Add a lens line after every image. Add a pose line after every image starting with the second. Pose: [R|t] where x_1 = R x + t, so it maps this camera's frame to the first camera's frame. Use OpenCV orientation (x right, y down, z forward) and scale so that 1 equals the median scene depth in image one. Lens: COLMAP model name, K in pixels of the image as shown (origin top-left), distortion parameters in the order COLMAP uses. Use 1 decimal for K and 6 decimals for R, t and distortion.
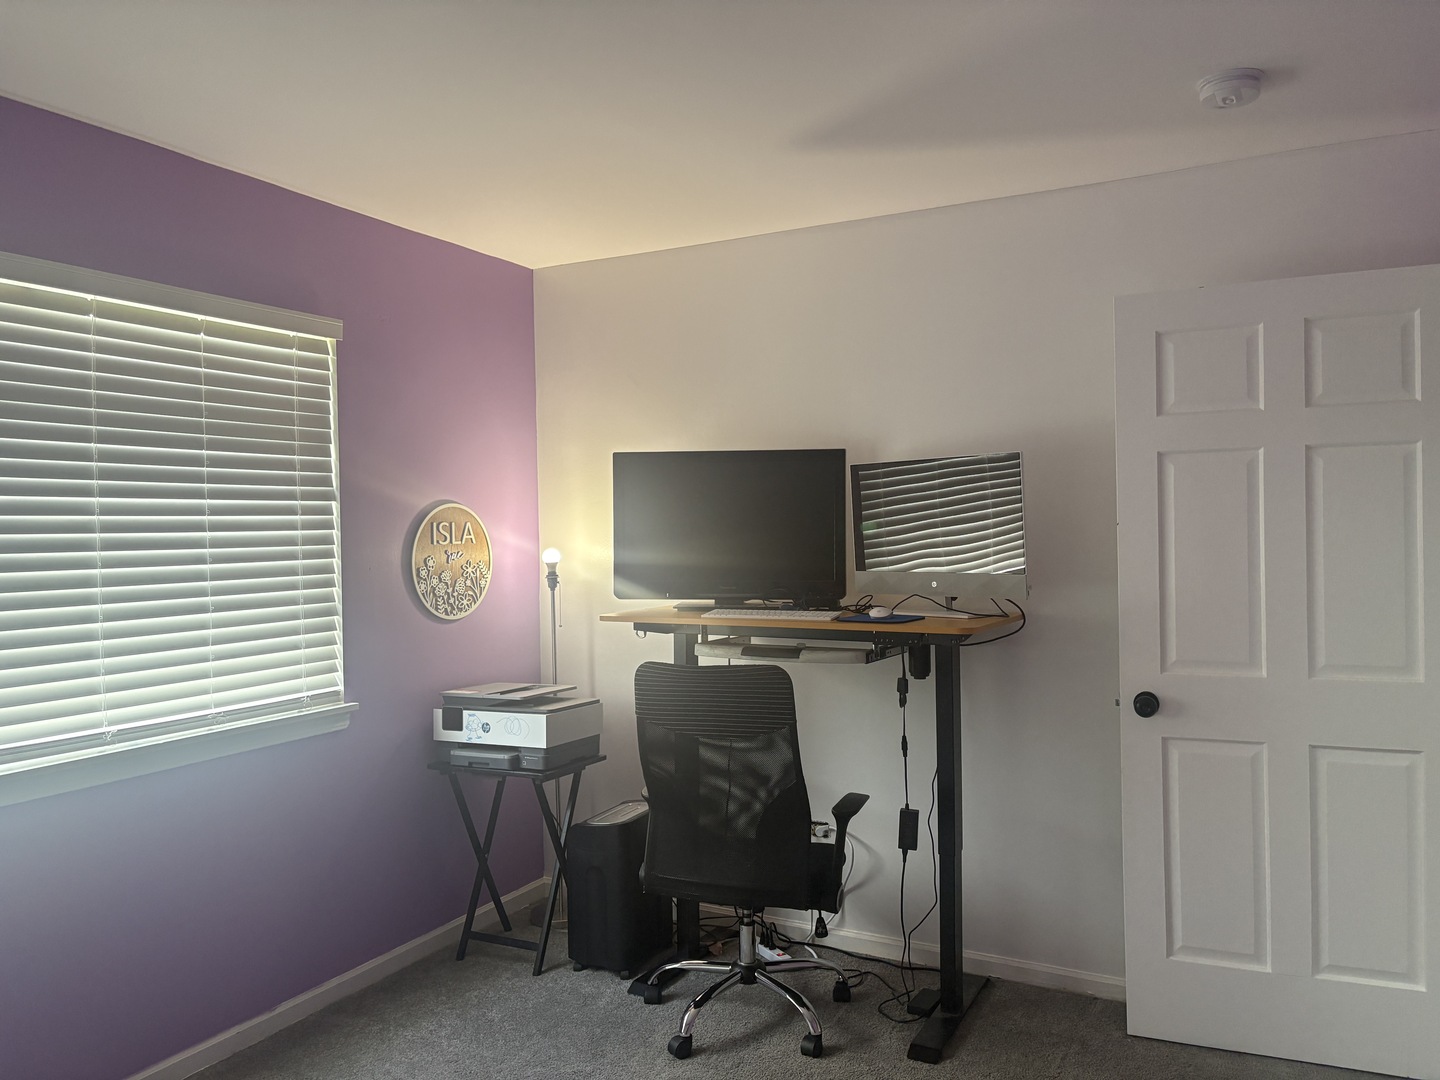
lens RADIAL K [[1076.9, 0, 720.4], [0, 1076.9, 538.7], [0, 0, 1]] dist [0.059695, -0.071433]
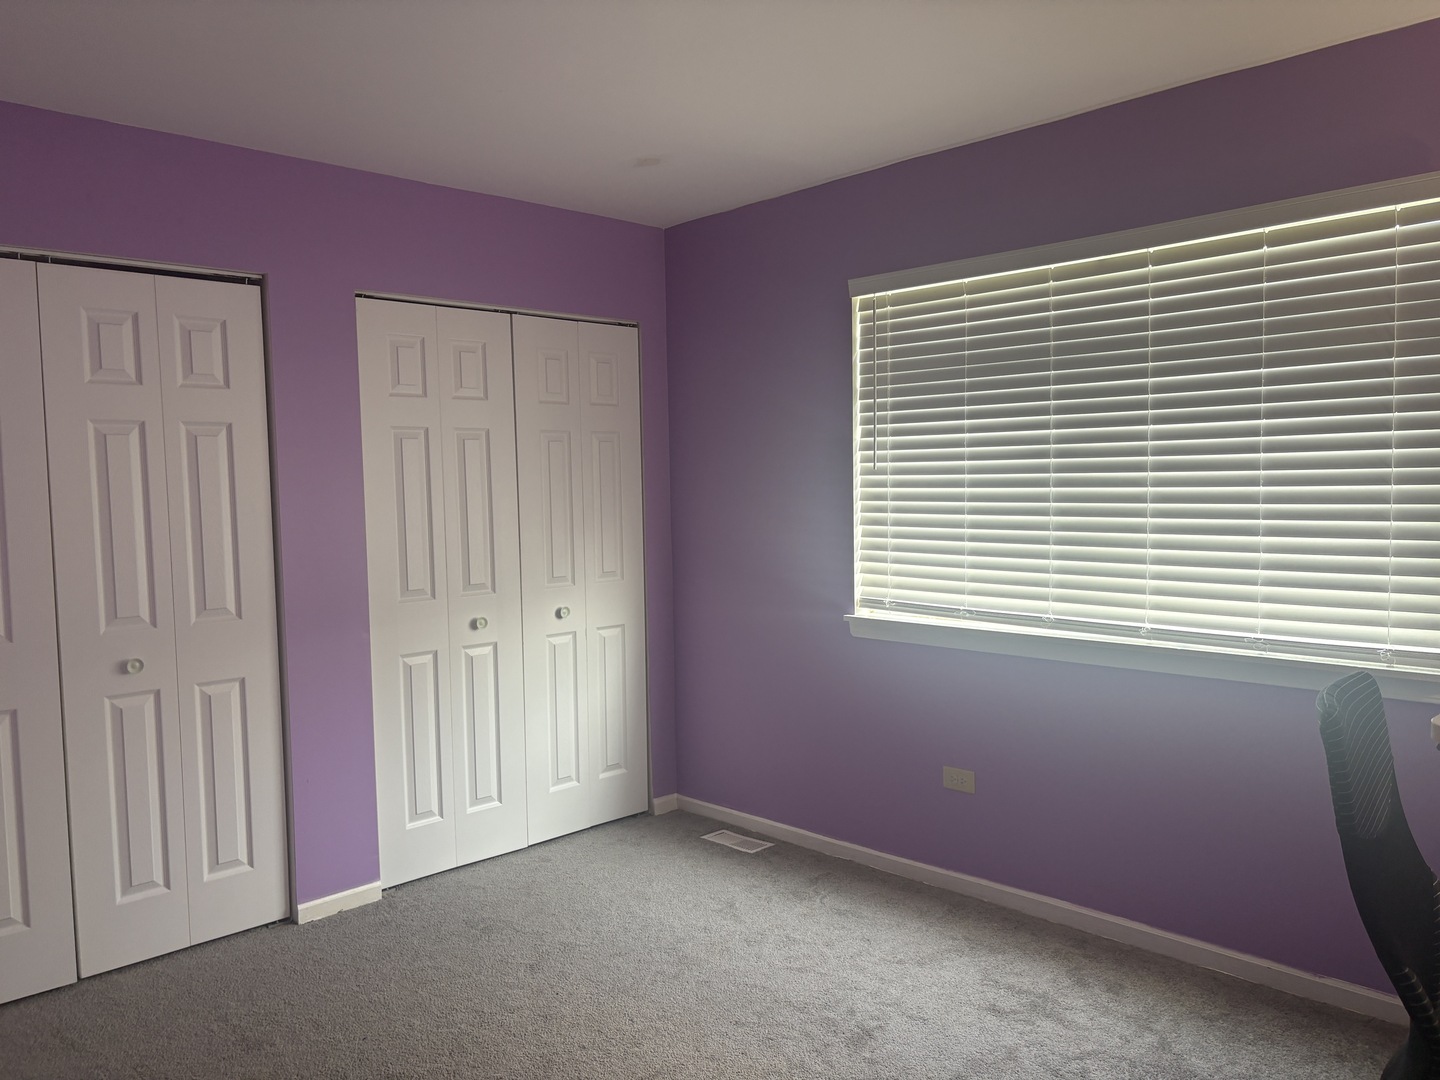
lens RADIAL K [[1076.9, 0, 720.0], [0, 1076.9, 543.6], [0, 0, 1]] dist [0.059695, -0.071433]
pose [[-0.305653, 0.083507, -0.948474, 0.617220], [0.016447, 0.996461, 0.082432, -0.013946], [0.952001, 0.009596, -0.305945, 0.848346]]
